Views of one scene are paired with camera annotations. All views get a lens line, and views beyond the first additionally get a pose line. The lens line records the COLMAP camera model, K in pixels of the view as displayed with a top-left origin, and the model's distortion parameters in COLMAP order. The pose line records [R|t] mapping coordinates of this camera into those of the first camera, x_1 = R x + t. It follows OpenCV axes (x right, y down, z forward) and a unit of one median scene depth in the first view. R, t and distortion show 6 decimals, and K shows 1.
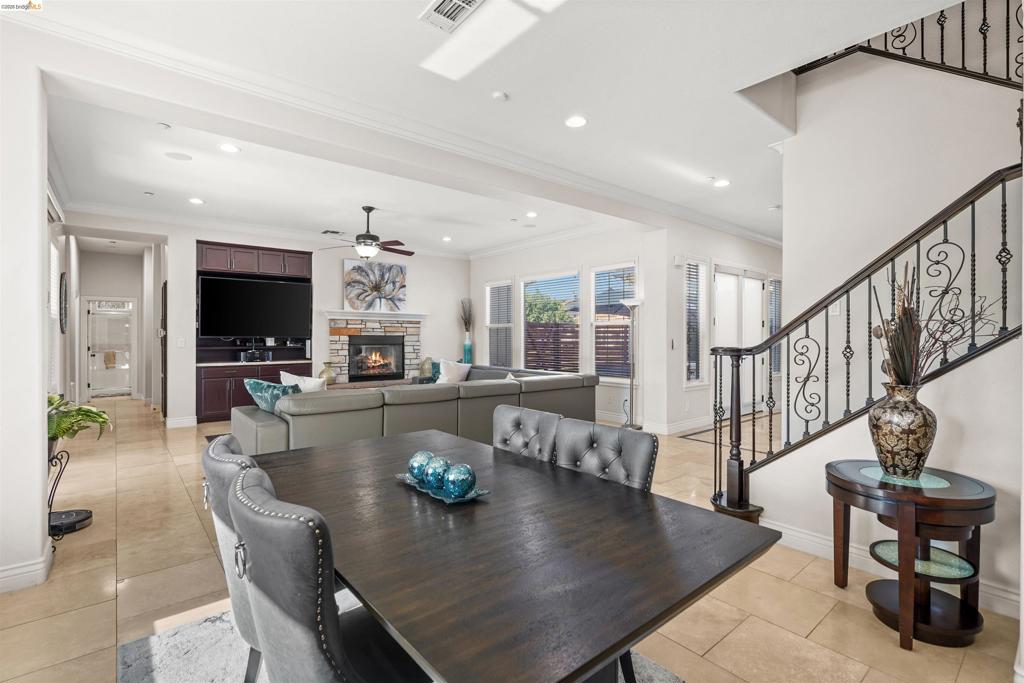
lens RADIAL K [[469.5, 0, 509.0], [0, 469.5, 335.8], [0, 0, 1]] dist [-0.004320, 0.000686]
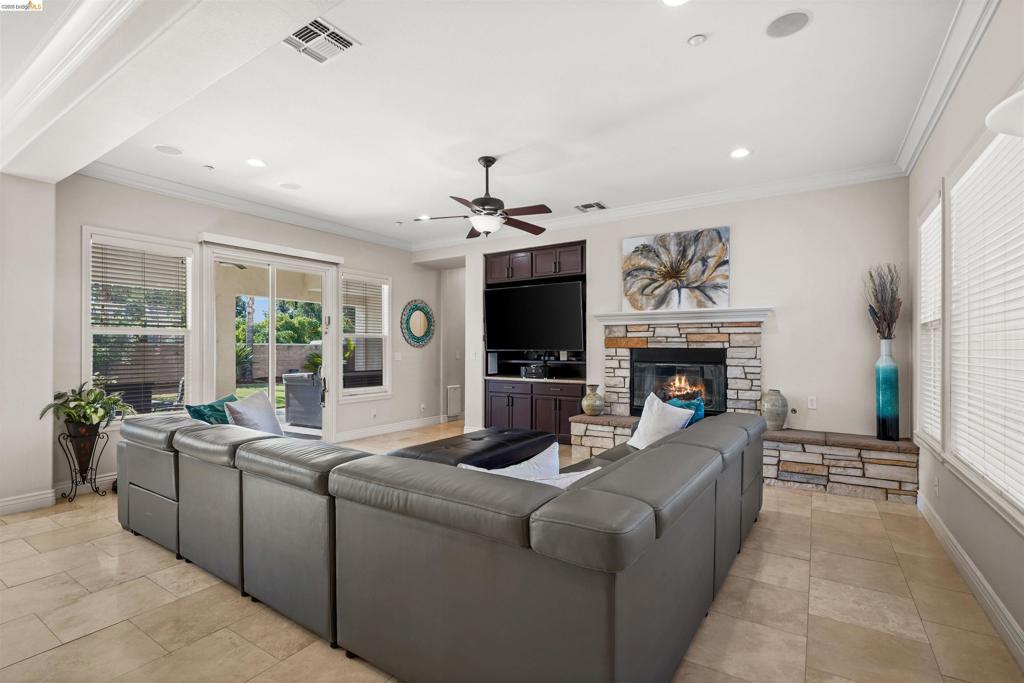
lens RADIAL K [[469.5, 0, 512.3], [0, 469.5, 344.5], [0, 0, 1]] dist [-0.004320, 0.000686]
pose [[0.294838, -0.008679, -0.955508, 0.272472], [0.002499, 0.999962, -0.008311, -0.000947], [0.955544, 0.000063, 0.294848, 0.641445]]
